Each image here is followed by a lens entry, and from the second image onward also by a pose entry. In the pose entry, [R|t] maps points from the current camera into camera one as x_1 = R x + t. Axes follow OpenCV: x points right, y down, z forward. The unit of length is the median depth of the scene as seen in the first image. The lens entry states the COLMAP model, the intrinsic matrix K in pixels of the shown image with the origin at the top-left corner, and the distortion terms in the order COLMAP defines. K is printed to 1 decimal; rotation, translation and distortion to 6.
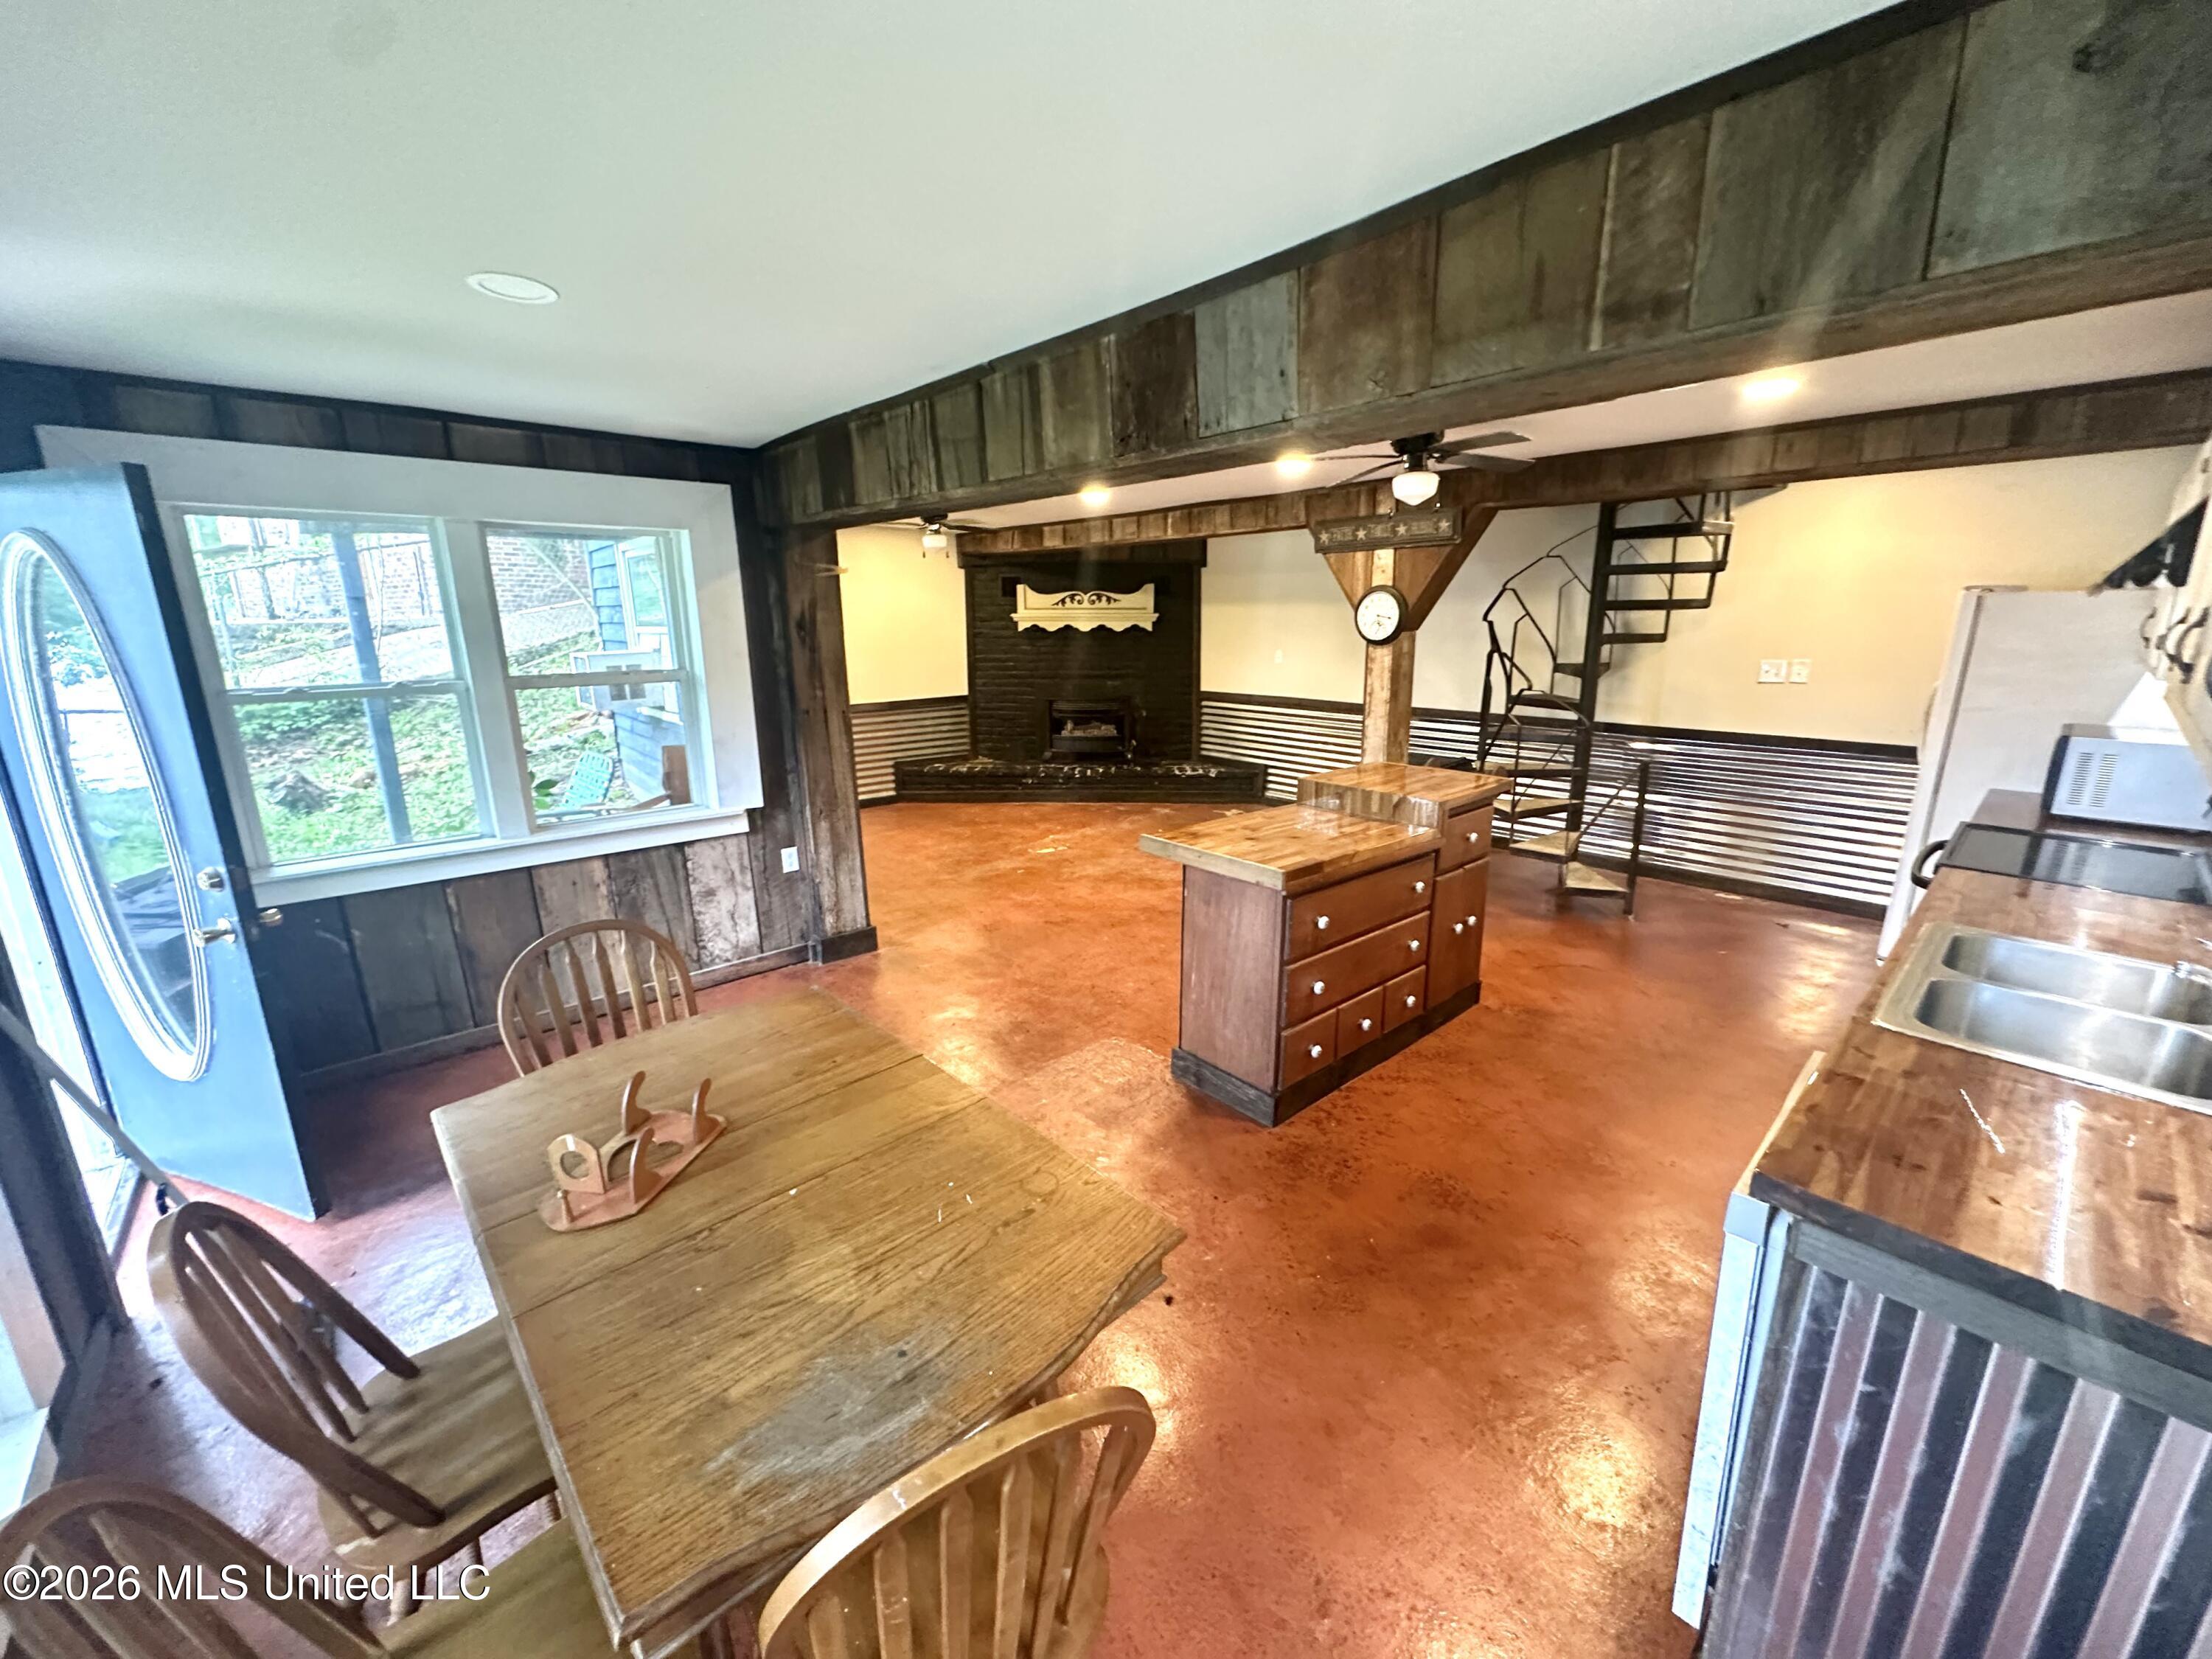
lens RADIAL K [[883.4, 0, 1104.6], [0, 883.4, 830.6], [0, 0, 1]] dist [-0.003912, 0.000298]
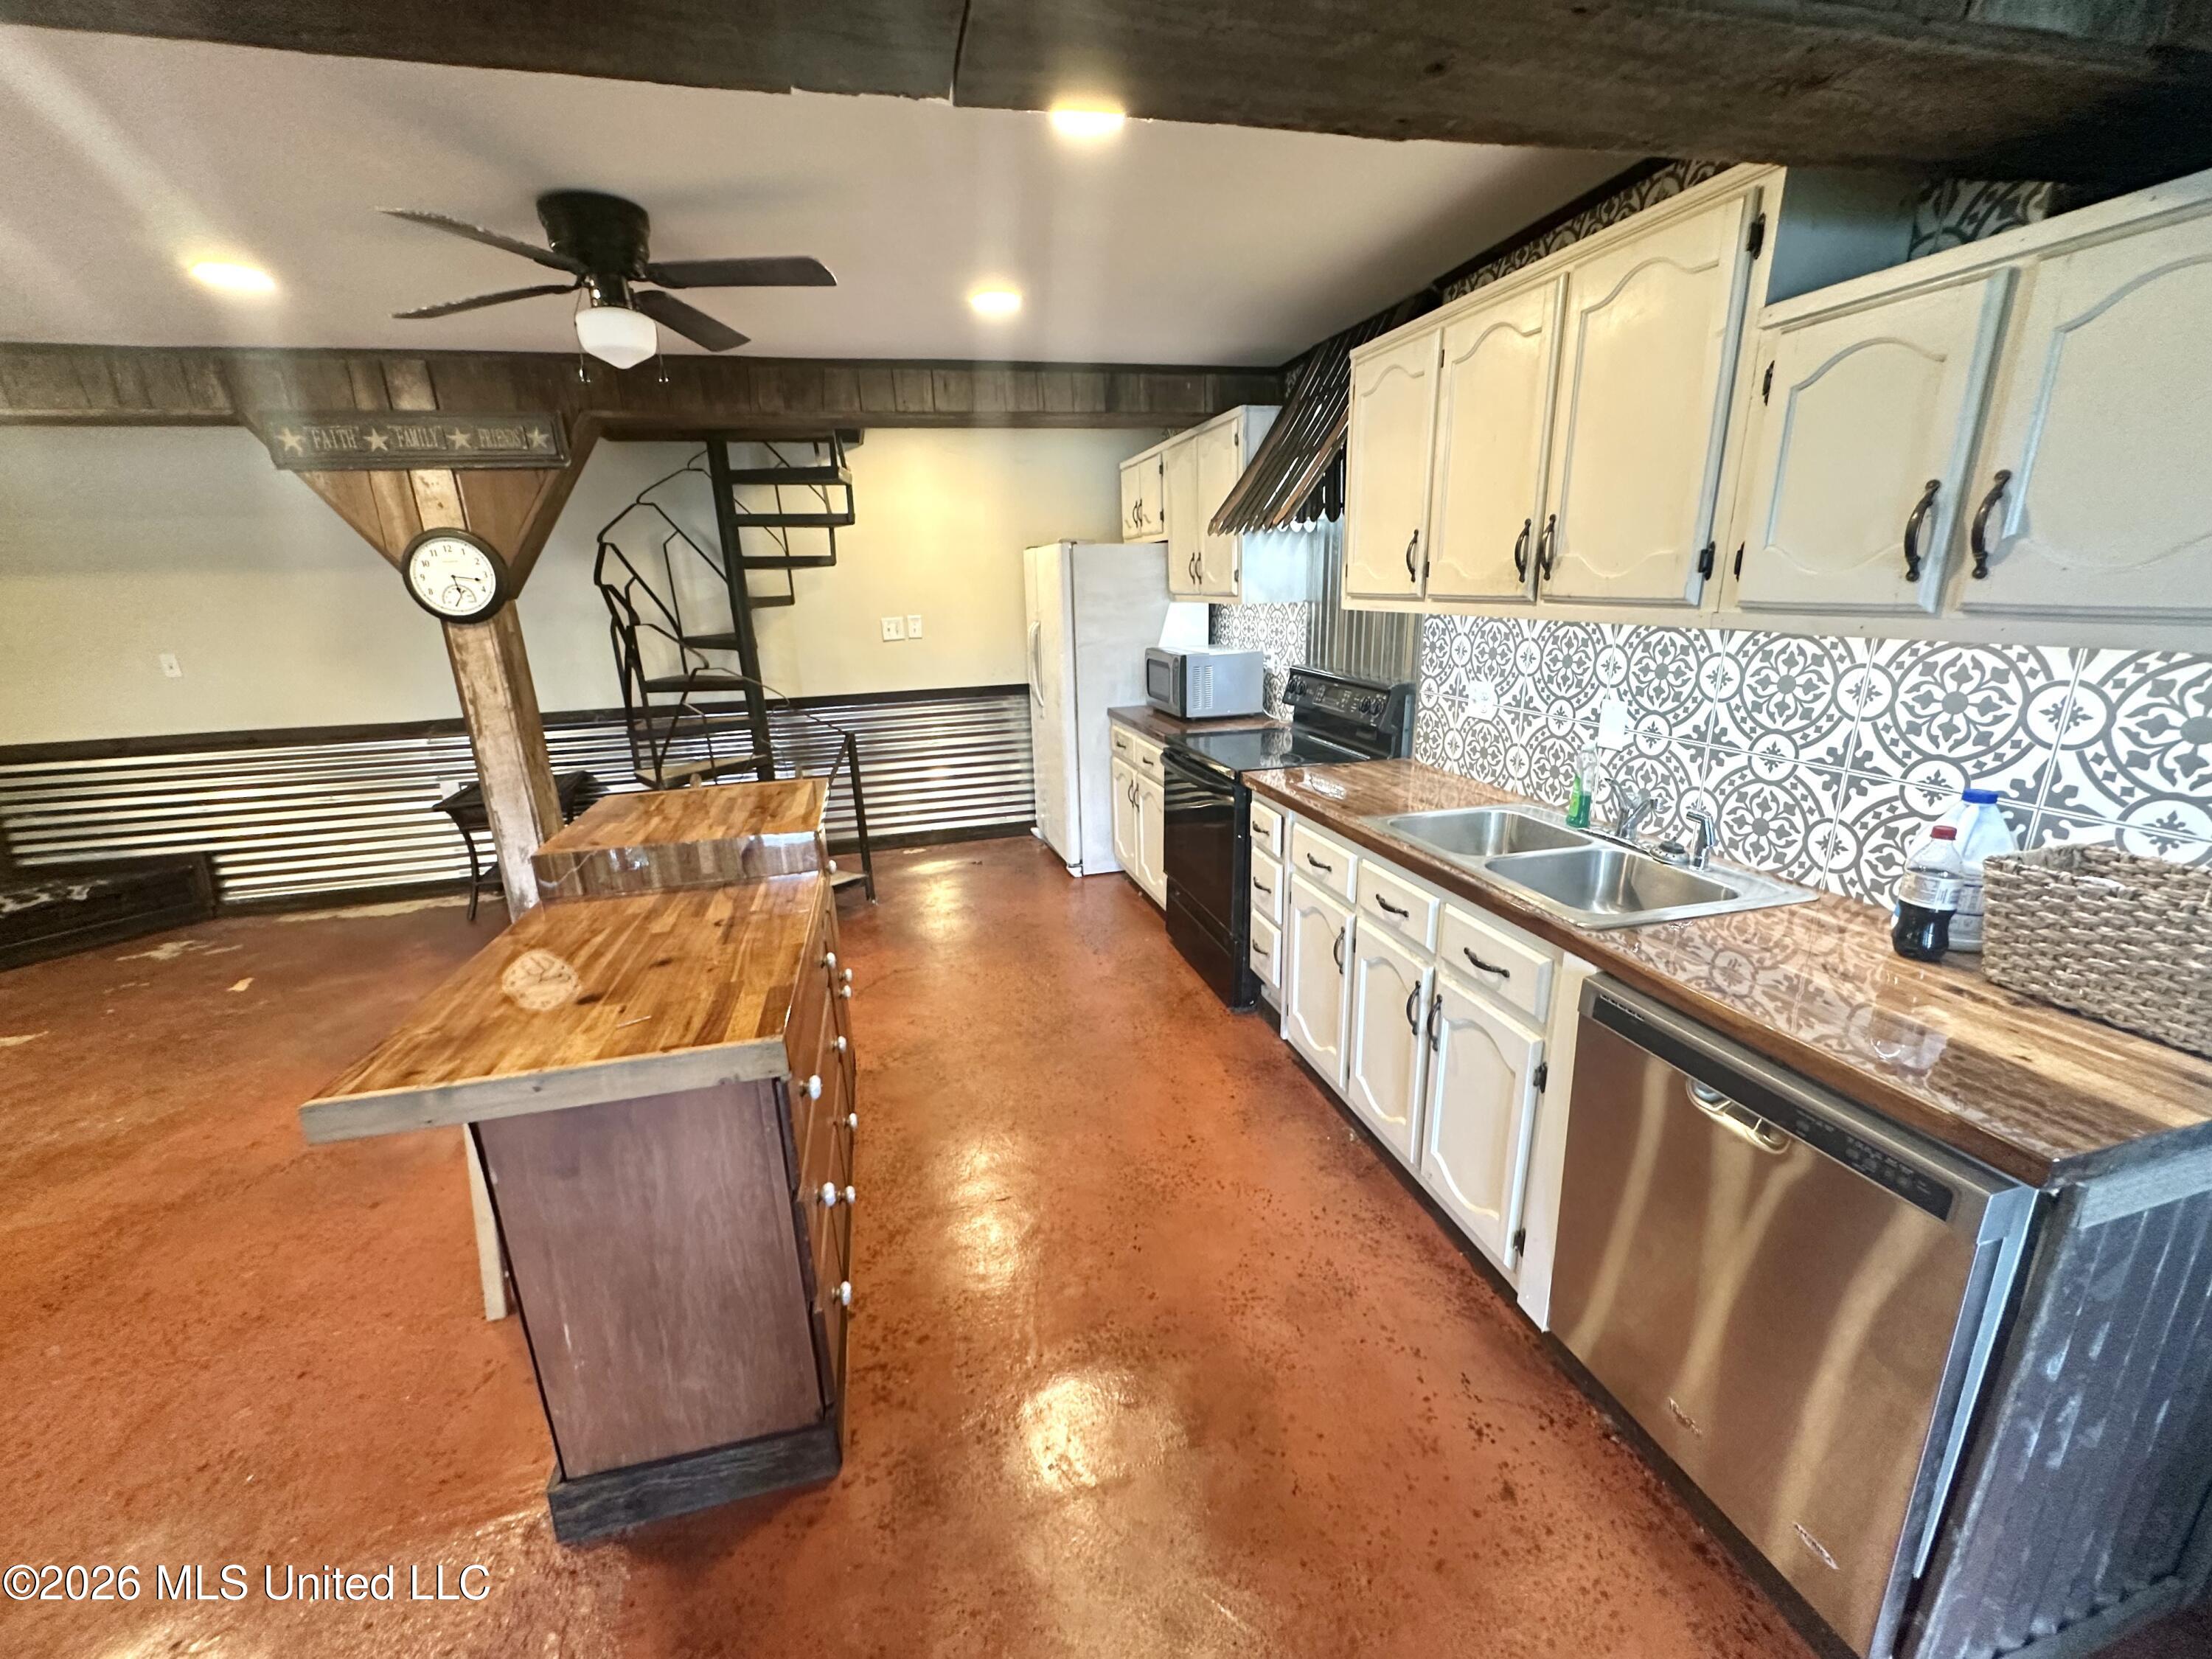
lens RADIAL K [[883.4, 0, 1109.6], [0, 883.4, 829.9], [0, 0, 1]] dist [-0.003912, 0.000298]
pose [[0.455931, -0.250145, 0.854140, -0.061303], [0.239758, 0.958733, 0.152797, -0.054906], [-0.857113, 0.135122, 0.497090, 0.316063]]
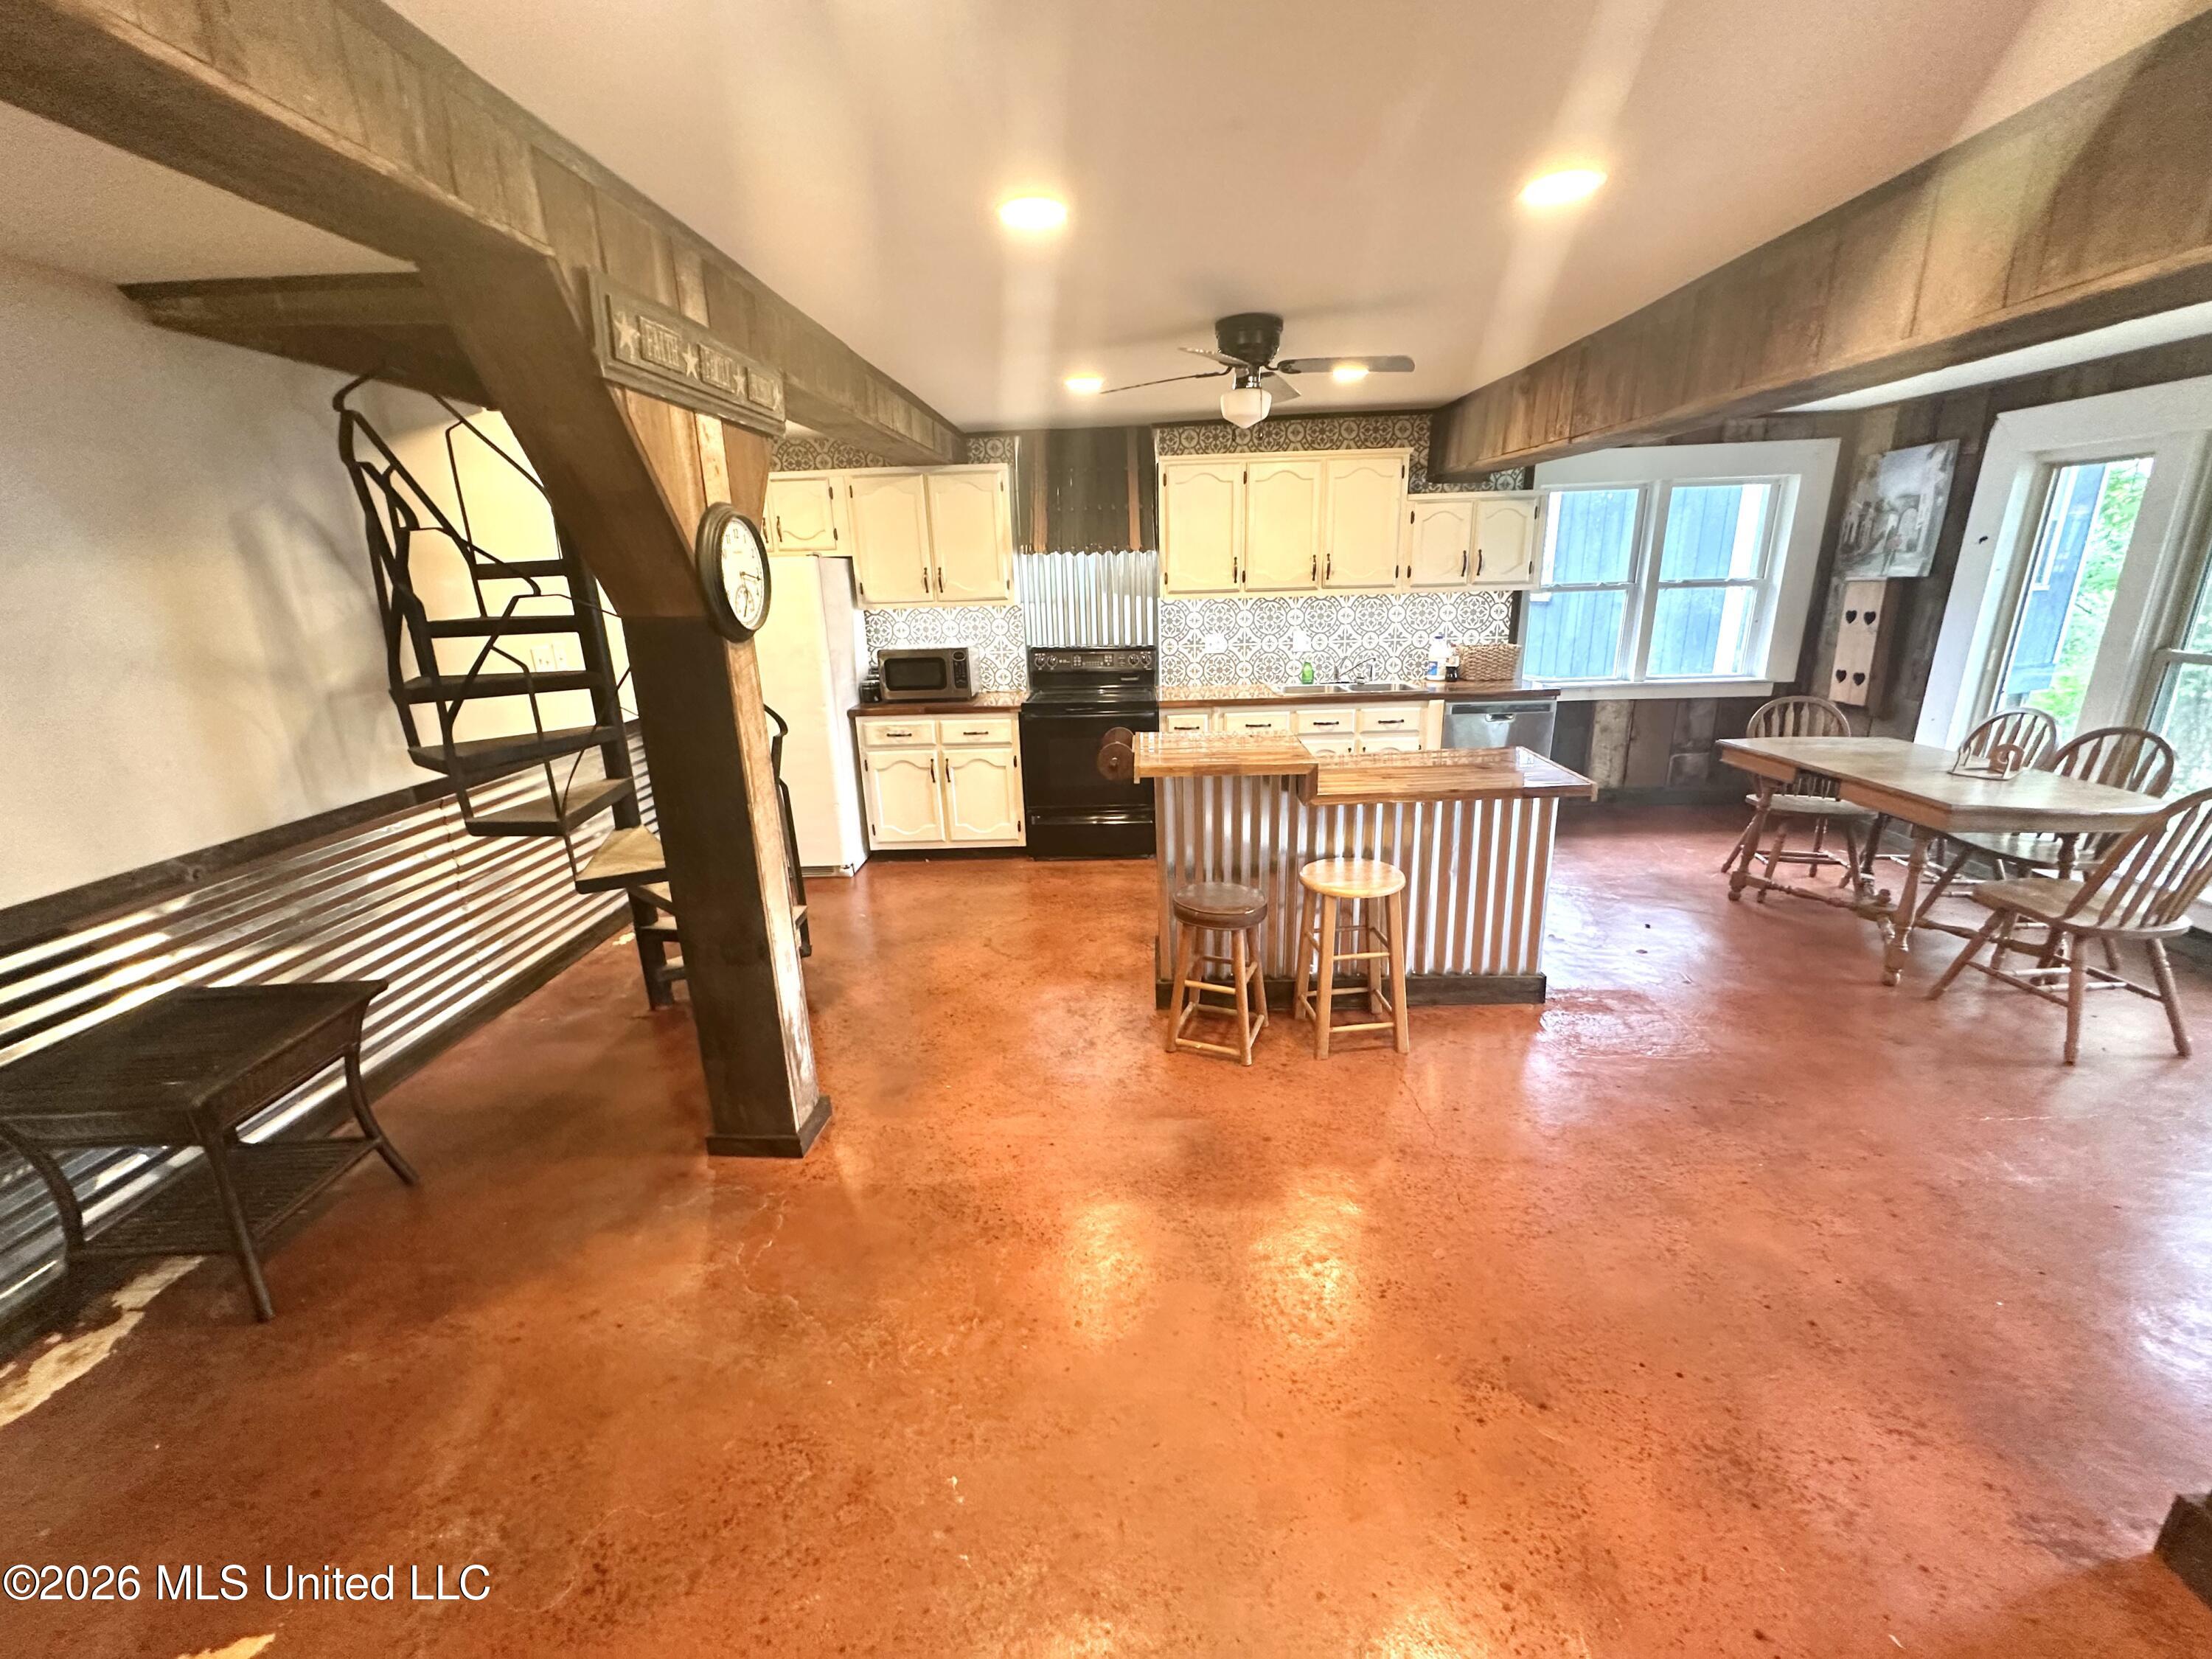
lens RADIAL K [[883.4, 0, 1110.5], [0, 883.4, 827.3], [0, 0, 1]] dist [-0.003912, 0.000298]
pose [[-0.724515, -0.163985, 0.669467, -0.138772], [0.200776, 0.878954, 0.432584, -0.292627], [-0.659368, 0.447827, -0.603891, 1.231107]]
